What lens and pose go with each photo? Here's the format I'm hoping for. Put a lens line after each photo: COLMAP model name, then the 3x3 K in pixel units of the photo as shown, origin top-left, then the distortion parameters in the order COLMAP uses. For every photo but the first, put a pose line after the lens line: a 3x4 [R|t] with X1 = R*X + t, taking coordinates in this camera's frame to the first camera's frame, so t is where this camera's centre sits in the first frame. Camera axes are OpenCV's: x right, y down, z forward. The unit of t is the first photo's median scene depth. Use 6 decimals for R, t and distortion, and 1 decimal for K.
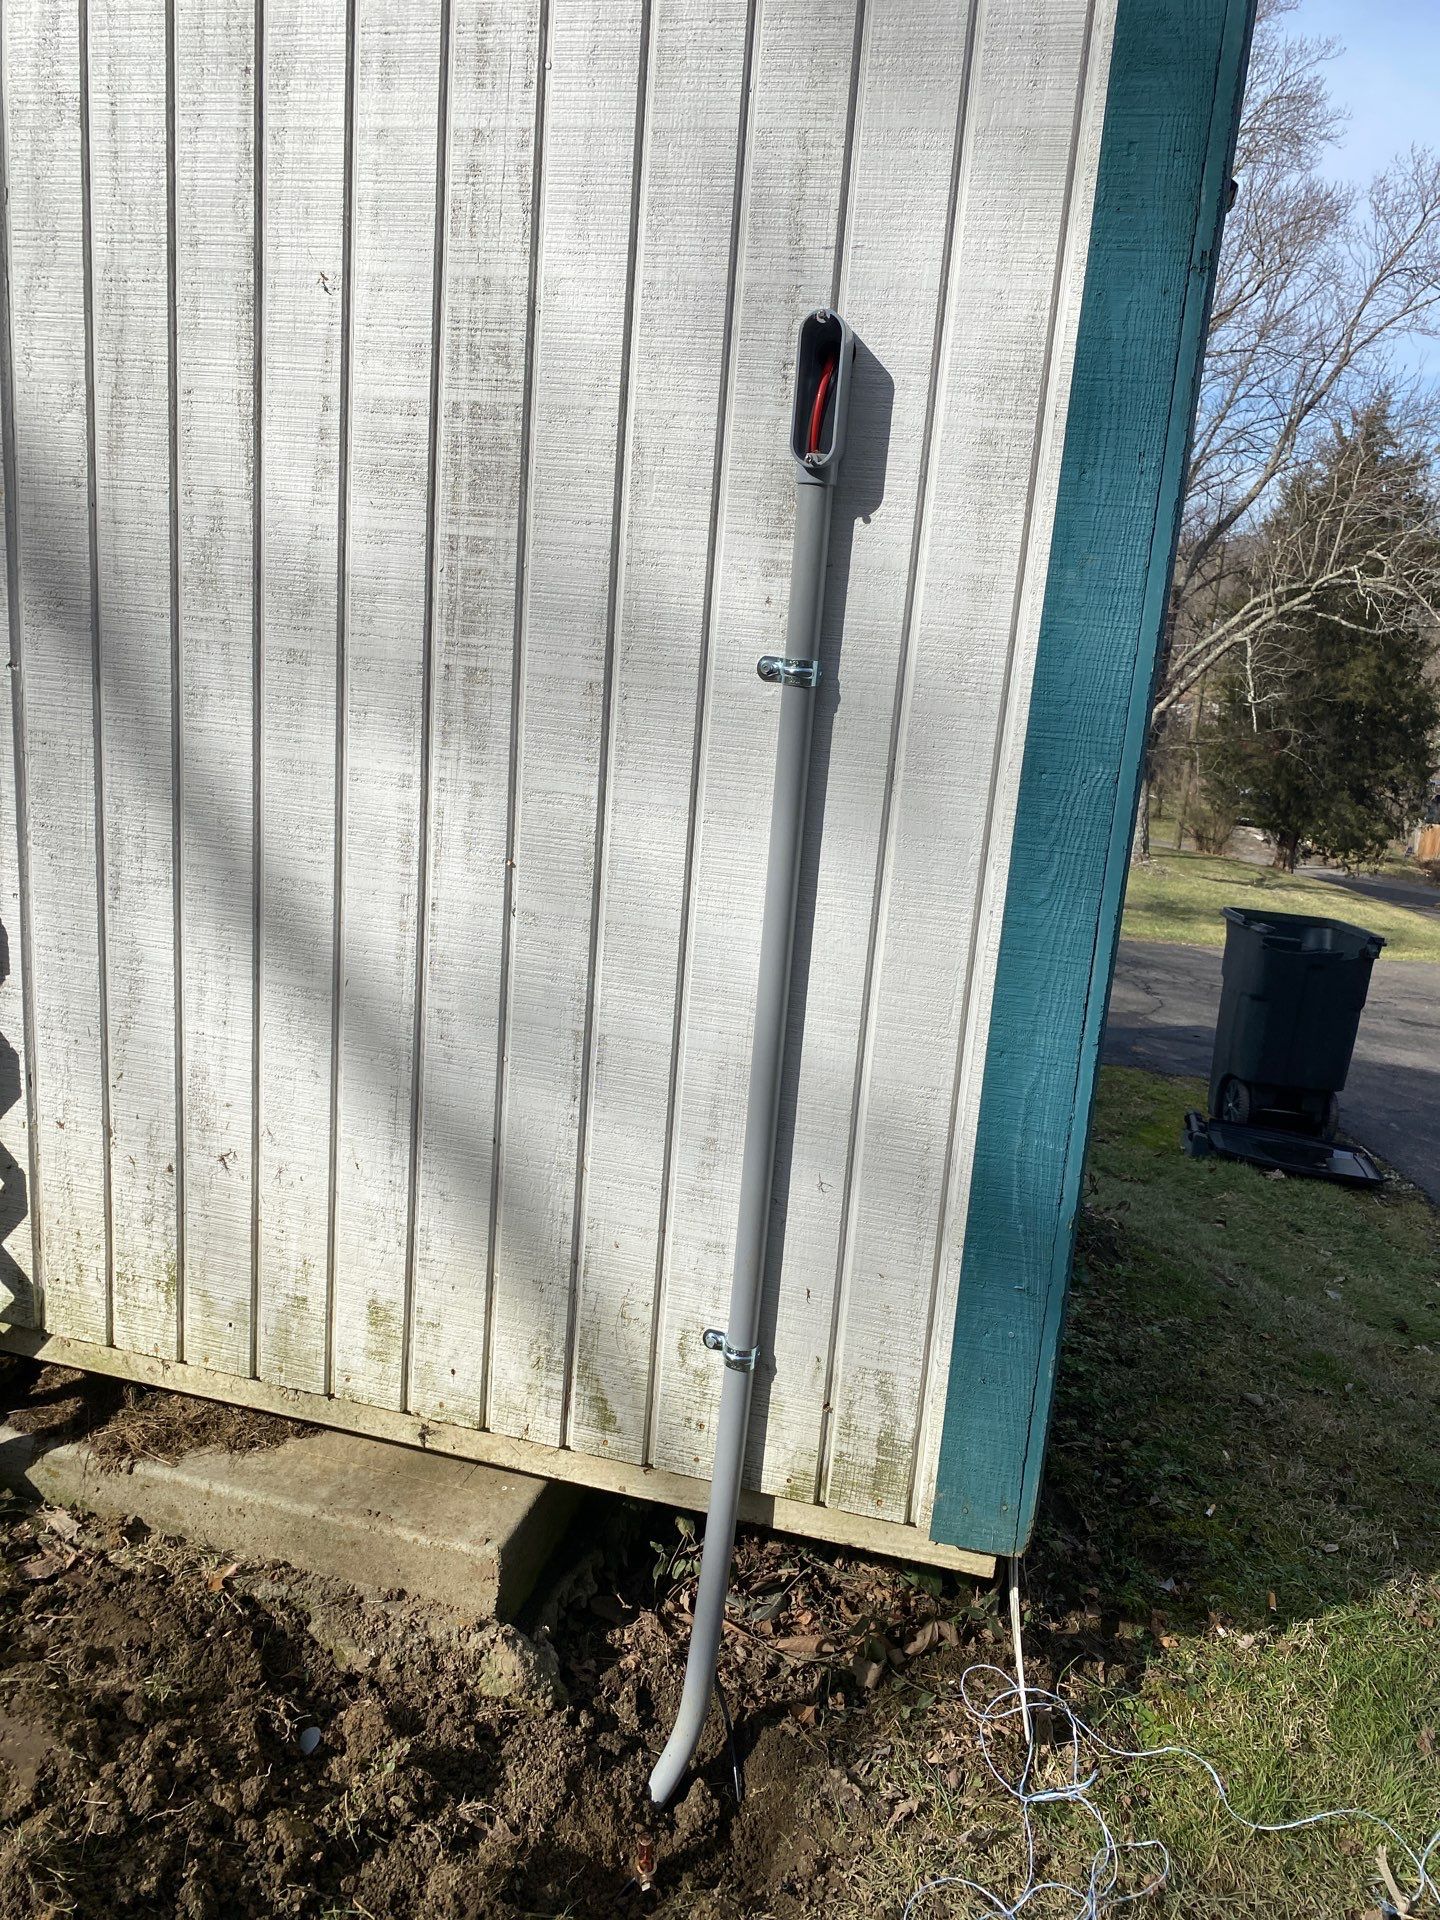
lens RADIAL K [[1351.7, 0, 711.3], [0, 1351.7, 951.7], [0, 0, 1]] dist [0.020155, -0.031047]
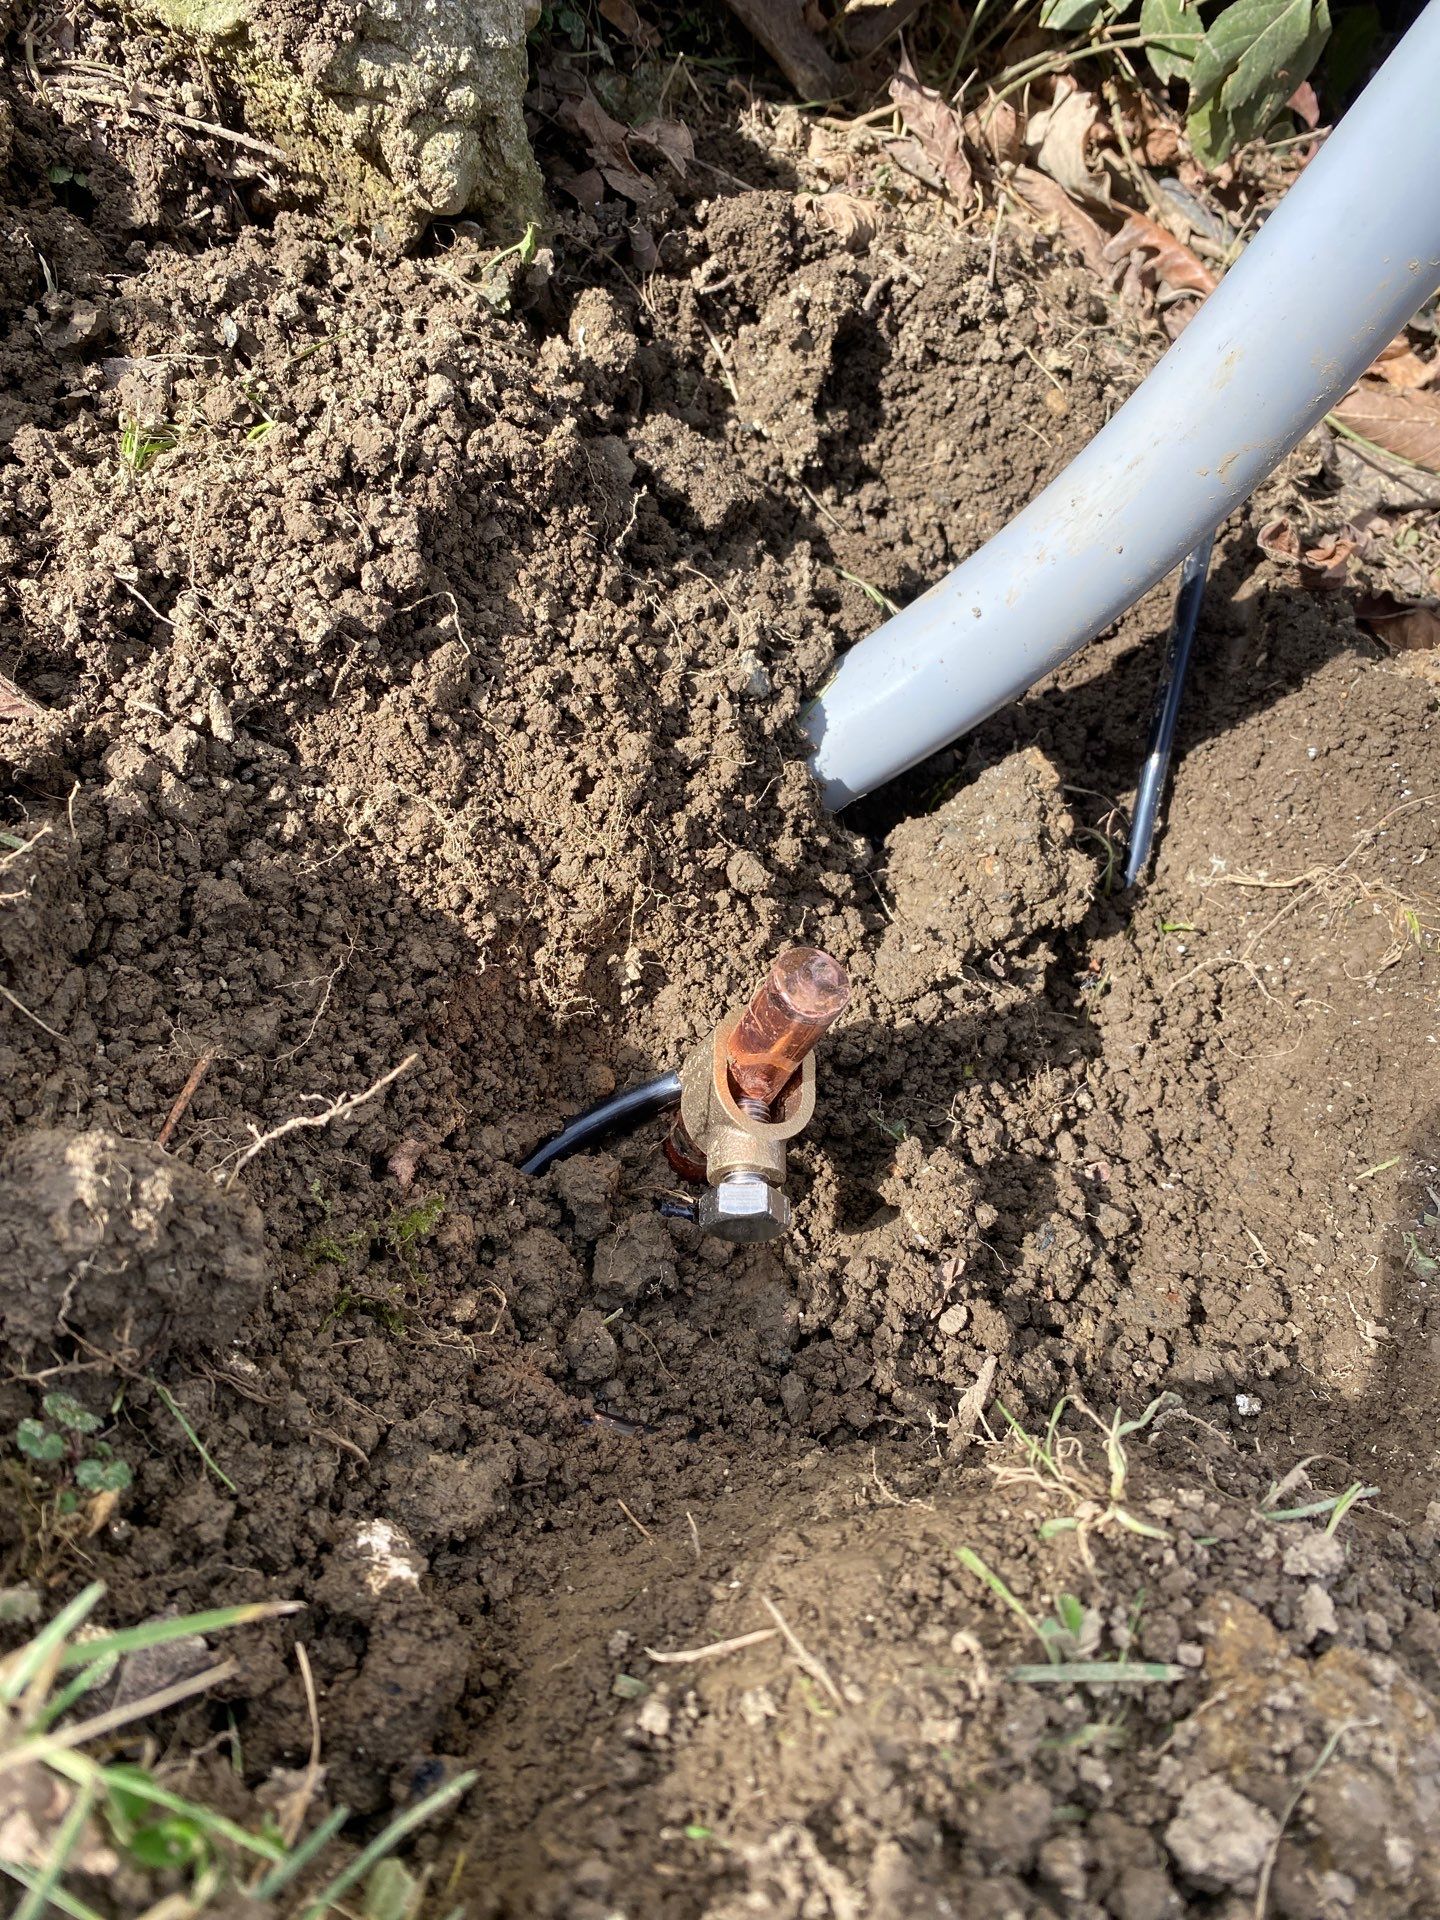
lens RADIAL K [[1360.2, 0, 710.2], [0, 1360.2, 953.0], [0, 0, 1]] dist [-0.003970, -0.000872]
pose [[0.941677, 0.308464, 0.134518, -0.078879], [-0.317981, 0.684775, 0.655722, 0.513227], [0.110152, -0.660252, 0.742923, 0.823631]]
